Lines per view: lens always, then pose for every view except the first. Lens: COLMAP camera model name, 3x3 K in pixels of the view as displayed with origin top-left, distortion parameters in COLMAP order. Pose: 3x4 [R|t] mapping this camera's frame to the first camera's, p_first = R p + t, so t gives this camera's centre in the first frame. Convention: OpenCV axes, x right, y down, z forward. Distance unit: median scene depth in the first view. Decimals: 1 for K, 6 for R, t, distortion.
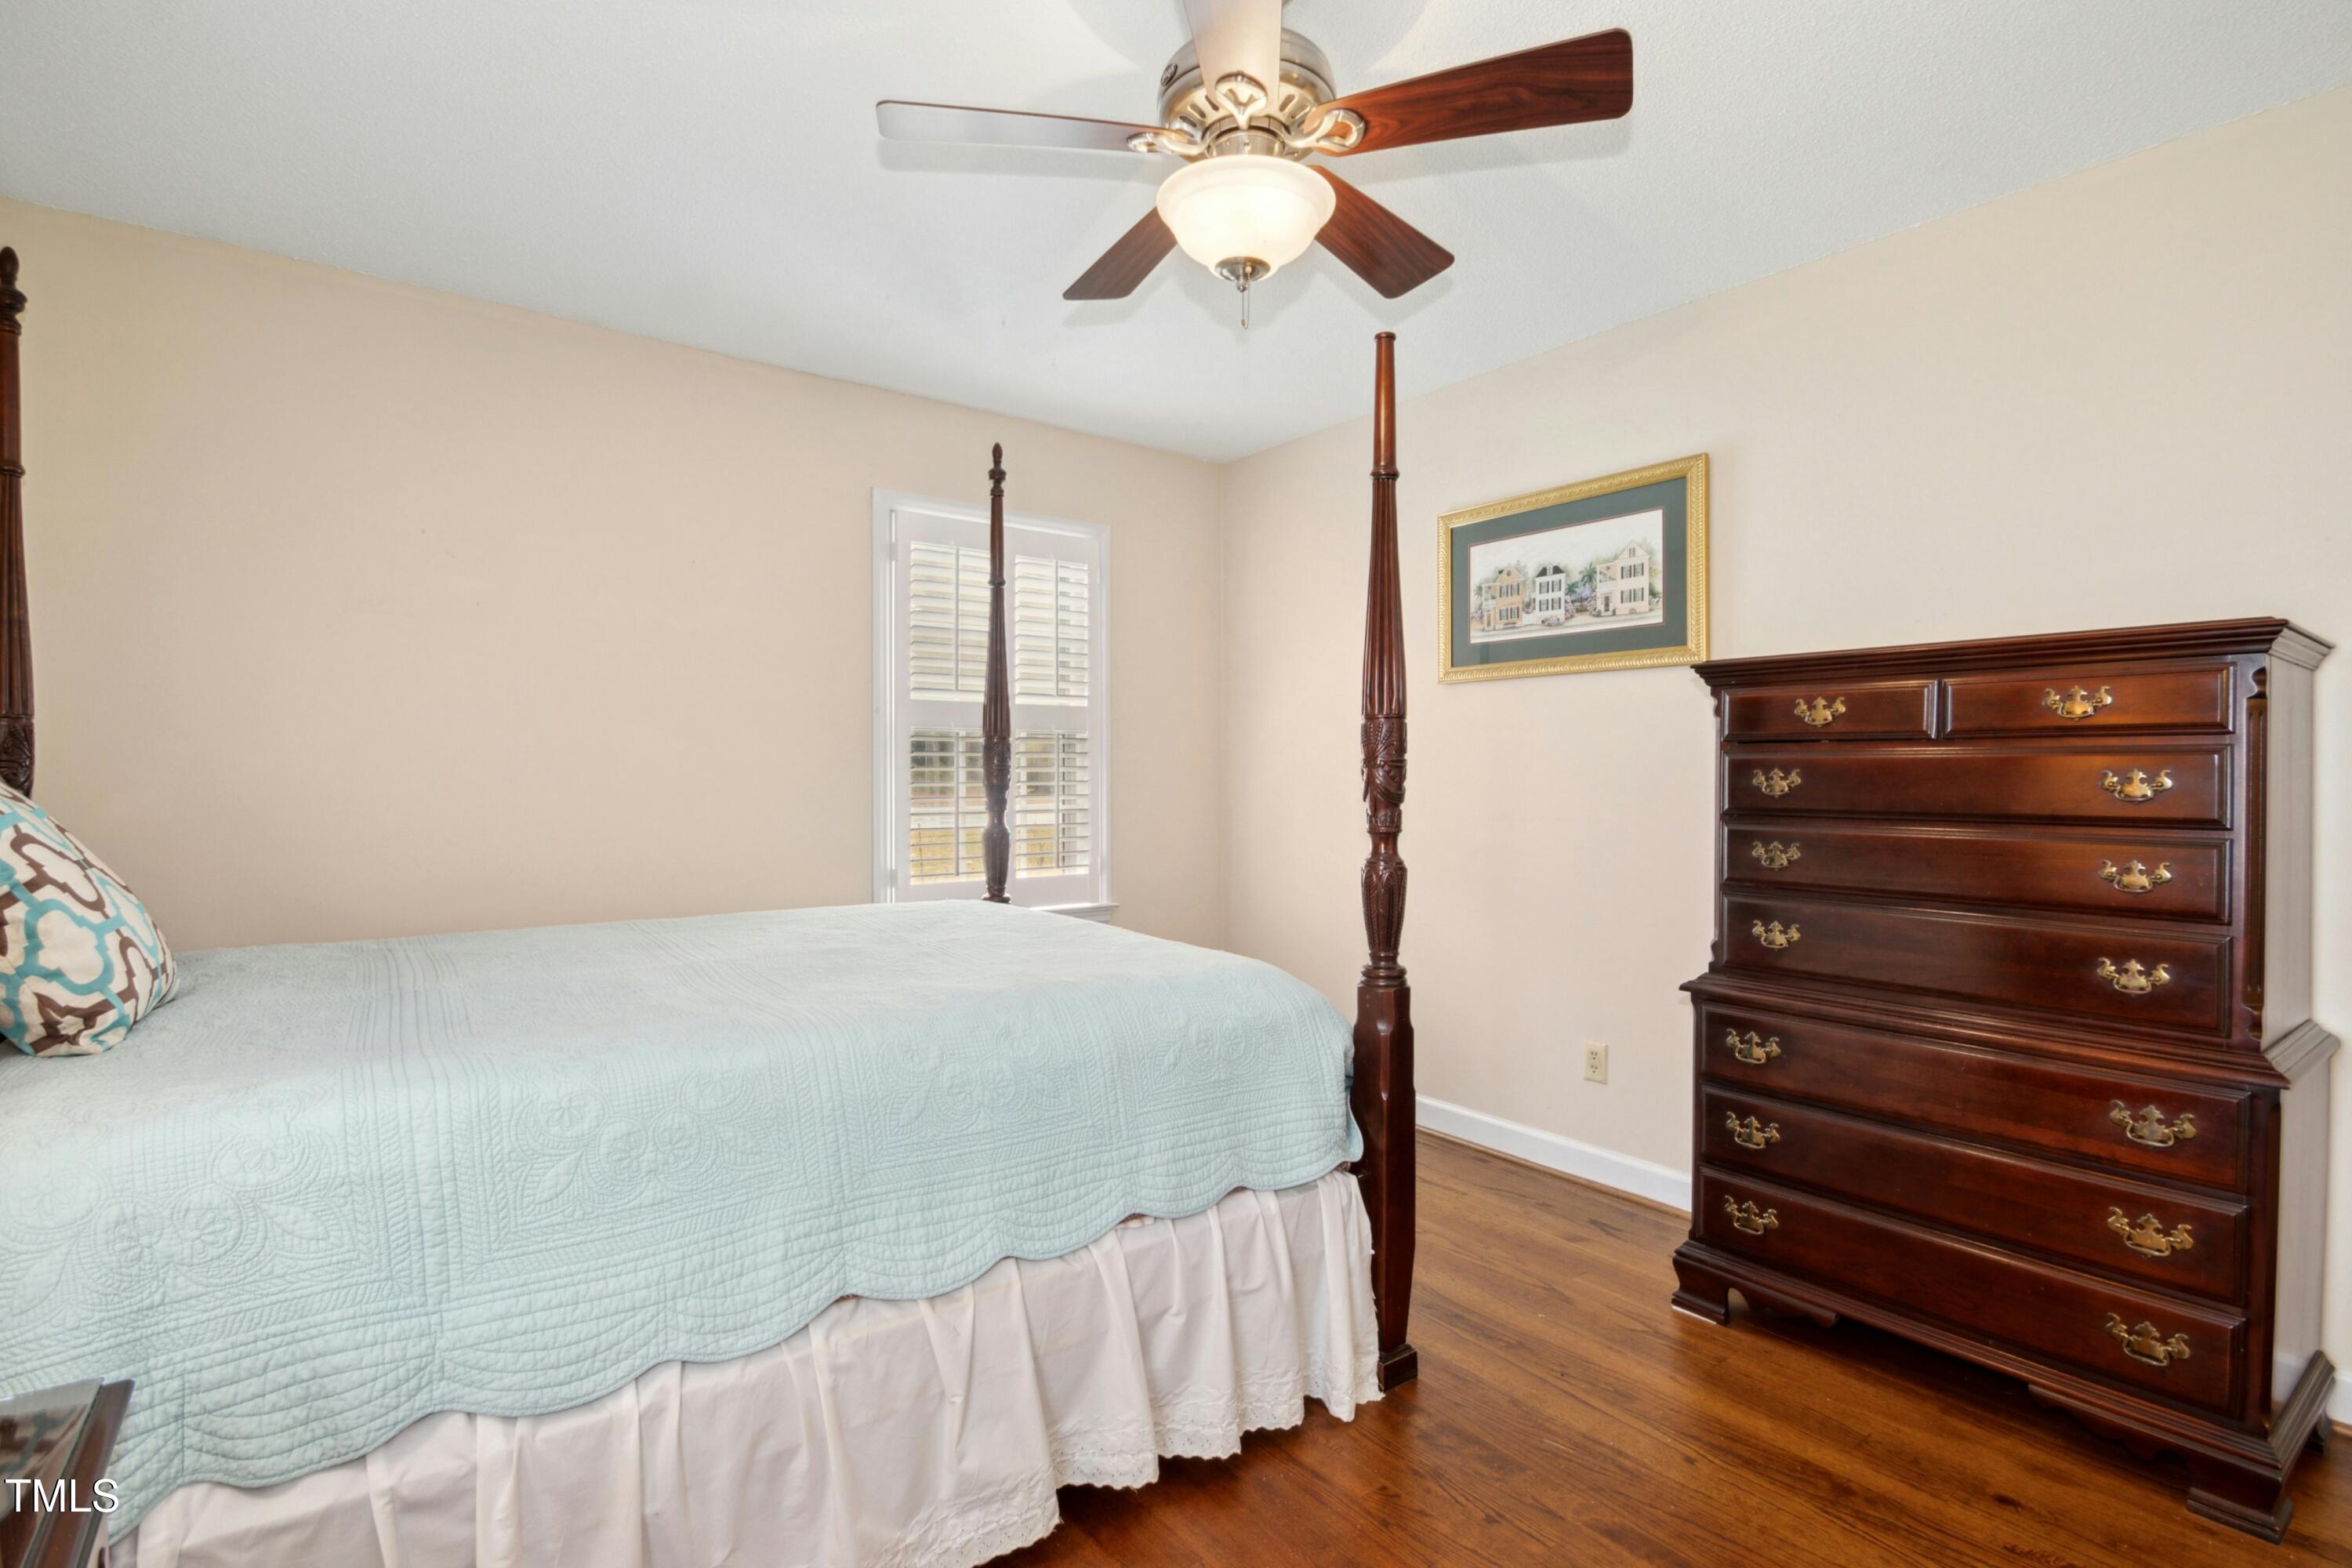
lens RADIAL K [[1092.8, 0, 1173.8], [0, 1092.8, 779.3], [0, 0, 1]] dist [-0.001770, -0.000462]
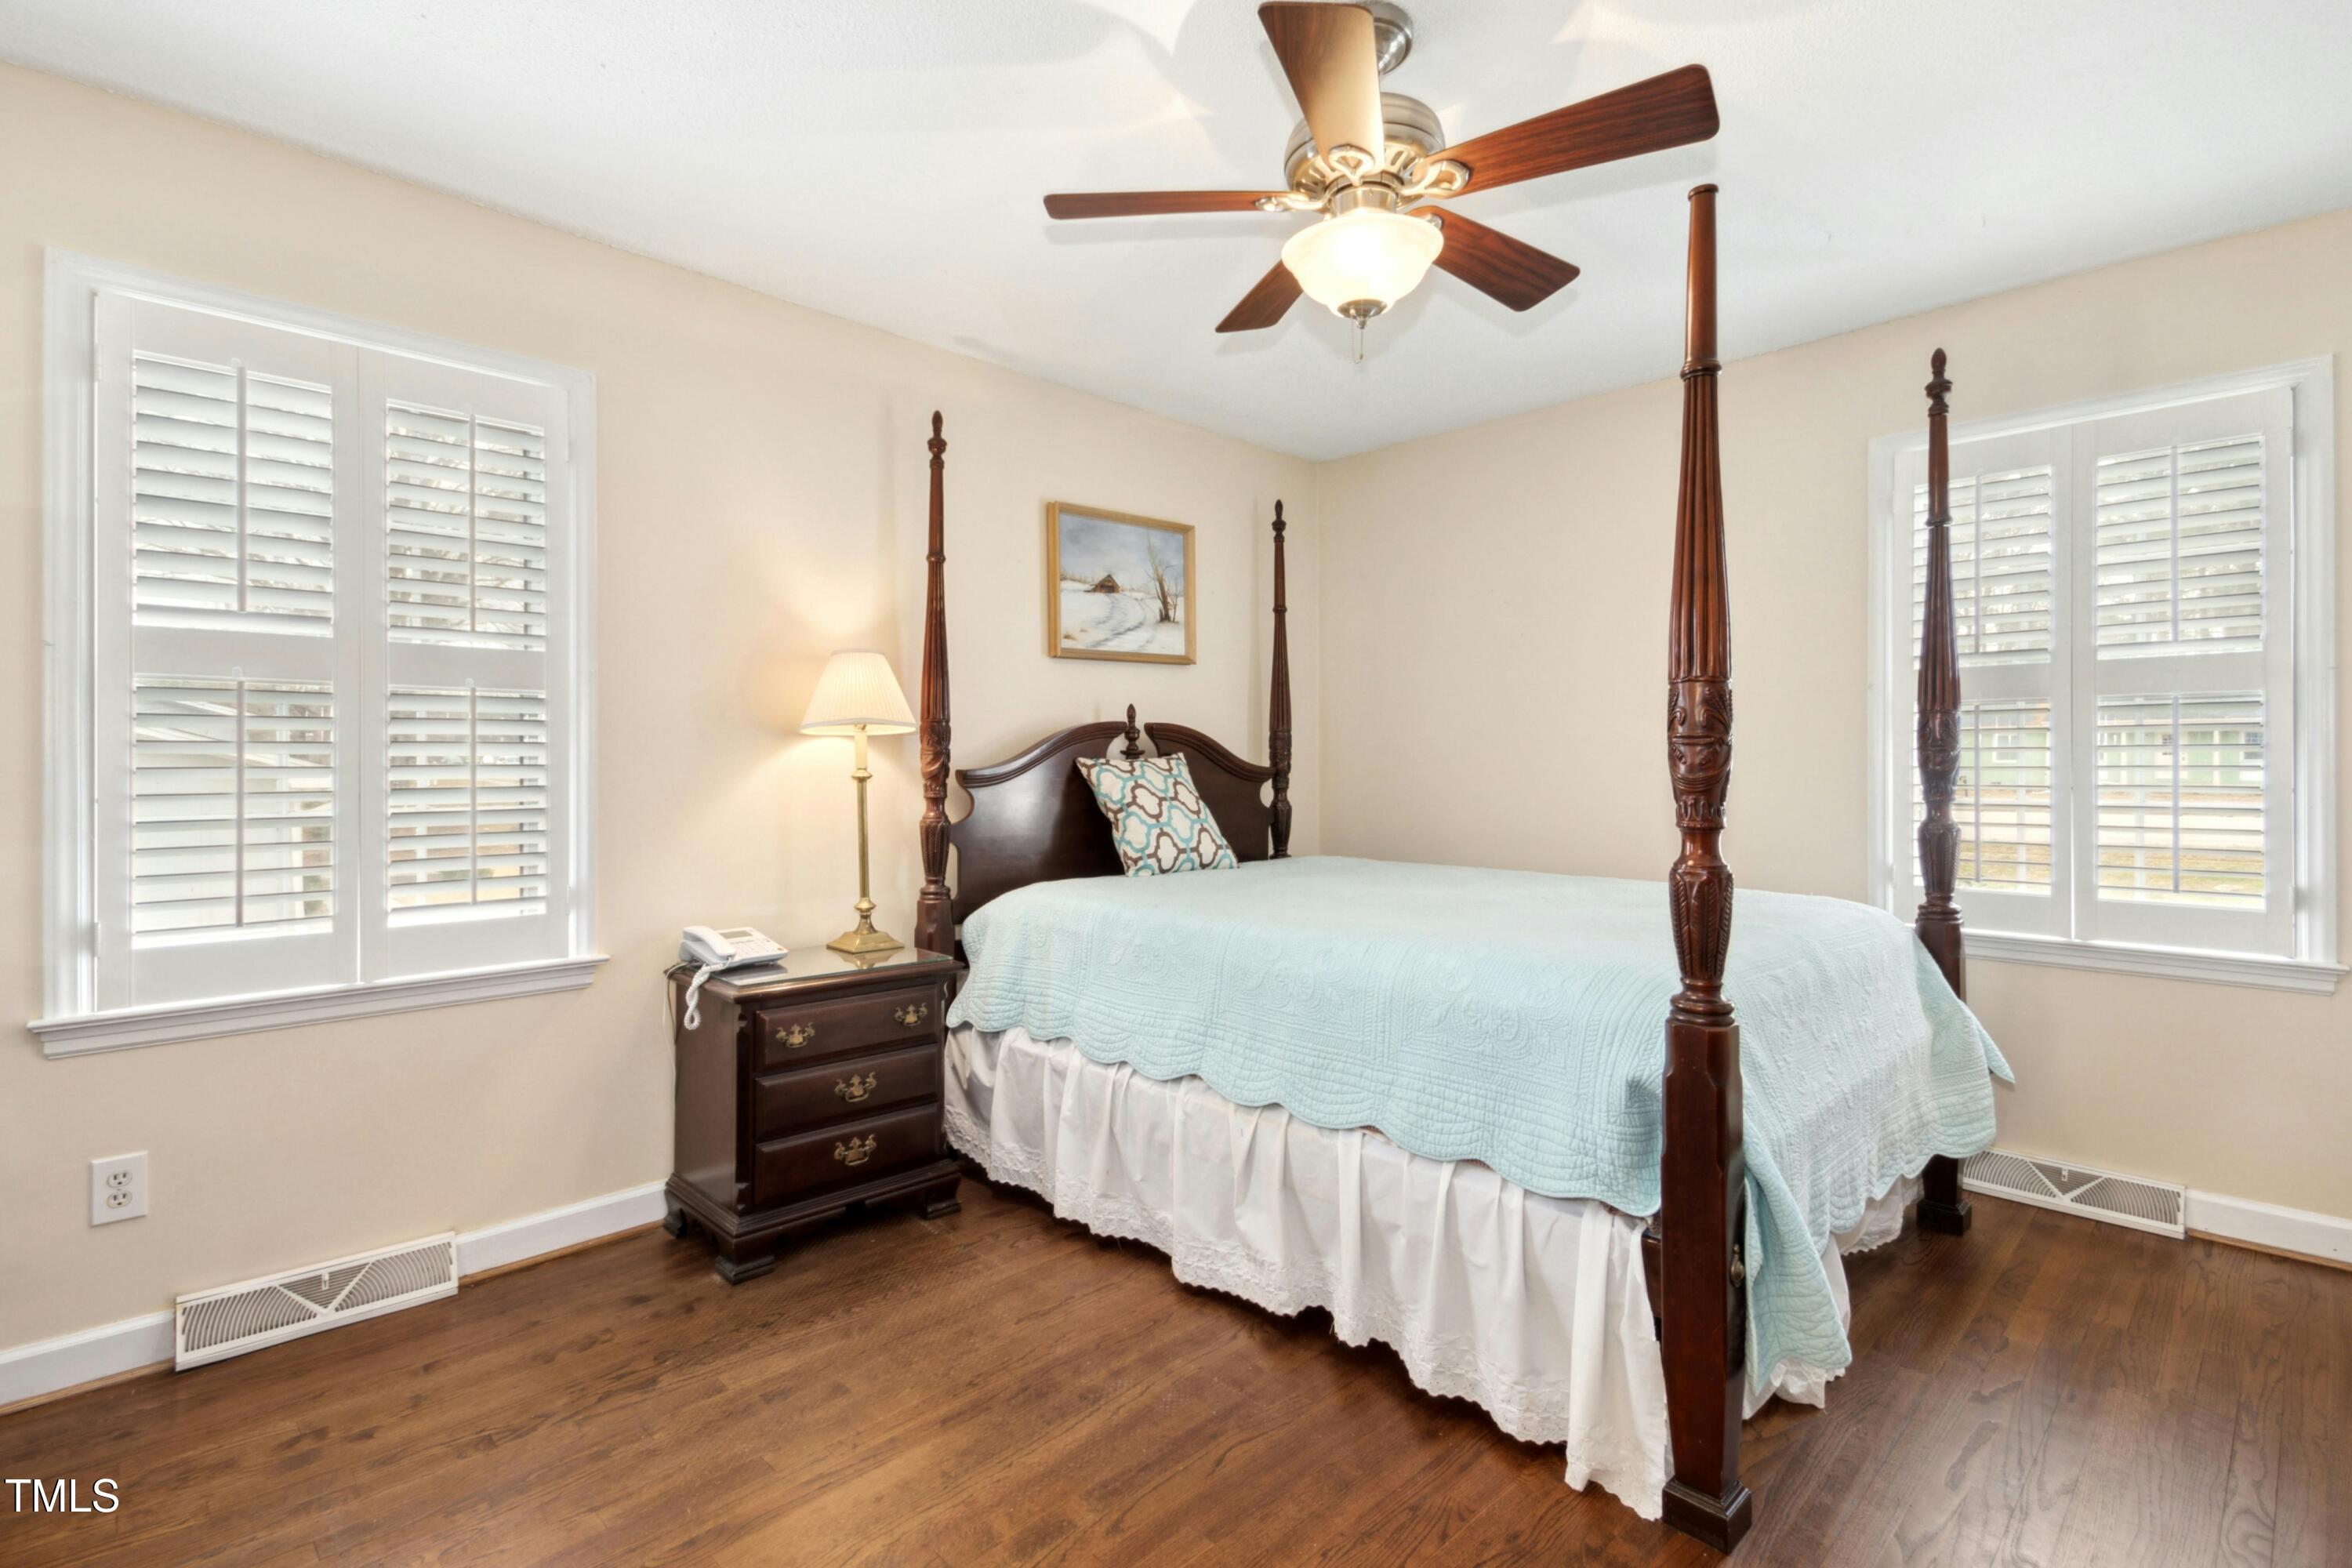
lens RADIAL K [[1127.9, 0, 1175.4], [0, 1127.9, 759.1], [0, 0, 1]] dist [-0.005209, -0.001140]
pose [[0.118466, -0.001974, -0.992956, 1.072446], [-0.000002, 0.999998, -0.001988, 0.000126], [0.992958, 0.000238, 0.118466, 0.595736]]
